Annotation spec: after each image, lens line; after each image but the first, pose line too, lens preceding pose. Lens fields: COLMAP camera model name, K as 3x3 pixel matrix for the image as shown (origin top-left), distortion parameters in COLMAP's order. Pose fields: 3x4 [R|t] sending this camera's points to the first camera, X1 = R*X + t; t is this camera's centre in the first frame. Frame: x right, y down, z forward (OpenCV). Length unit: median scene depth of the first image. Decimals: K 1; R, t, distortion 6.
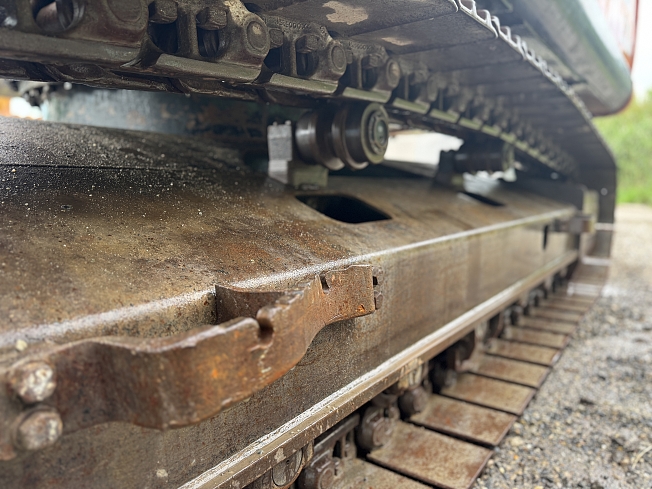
lens RADIAL K [[483.0, 0, 326.0], [0, 483.0, 244.5], [0, 0, 1]] dist [-0.004378, -0.006490]
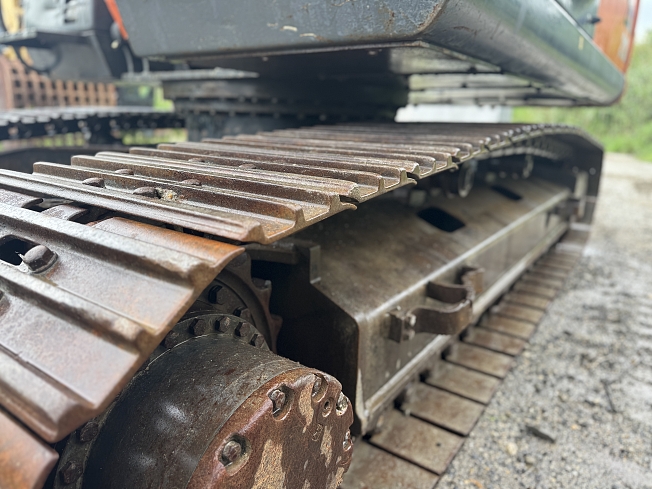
lens RADIAL K [[483.0, 0, 326.0], [0, 483.0, 244.5], [0, 0, 1]] dist [-0.004378, -0.006490]
pose [[0.999170, 0.024336, 0.032652, -0.267267], [-0.028571, 0.990264, 0.136236, -0.133358], [-0.029018, -0.137056, 0.990138, -0.434177]]
